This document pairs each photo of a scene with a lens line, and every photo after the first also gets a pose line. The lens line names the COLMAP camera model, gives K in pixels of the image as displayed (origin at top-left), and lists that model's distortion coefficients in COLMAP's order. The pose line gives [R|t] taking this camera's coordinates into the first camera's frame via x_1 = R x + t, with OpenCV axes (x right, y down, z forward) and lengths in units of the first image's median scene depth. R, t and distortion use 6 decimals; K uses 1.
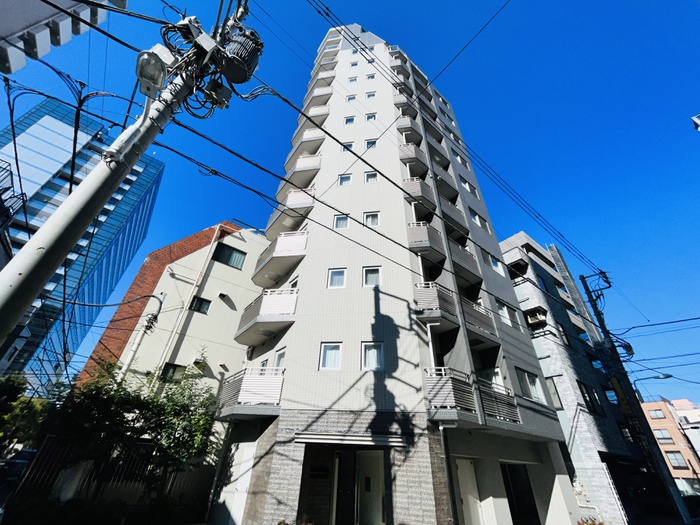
lens RADIAL K [[283.3, 0, 343.4], [0, 283.3, 262.2], [0, 0, 1]] dist [-0.001765, 0.000364]
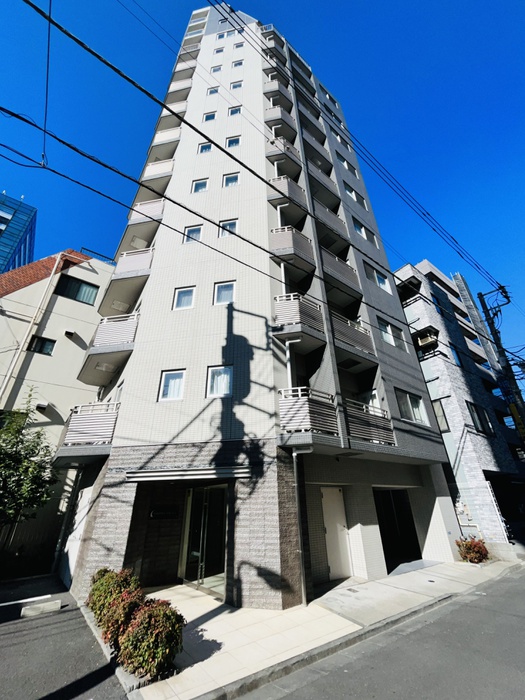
lens RADIAL K [[283.3, 0, 267.7], [0, 283.3, 352.9], [0, 0, 1]] dist [-0.001765, 0.000364]
pose [[0.997869, -0.061100, 0.022905, 0.183768], [0.057698, 0.990147, 0.127591, 0.117165], [-0.030475, -0.125998, 0.991562, 0.134677]]
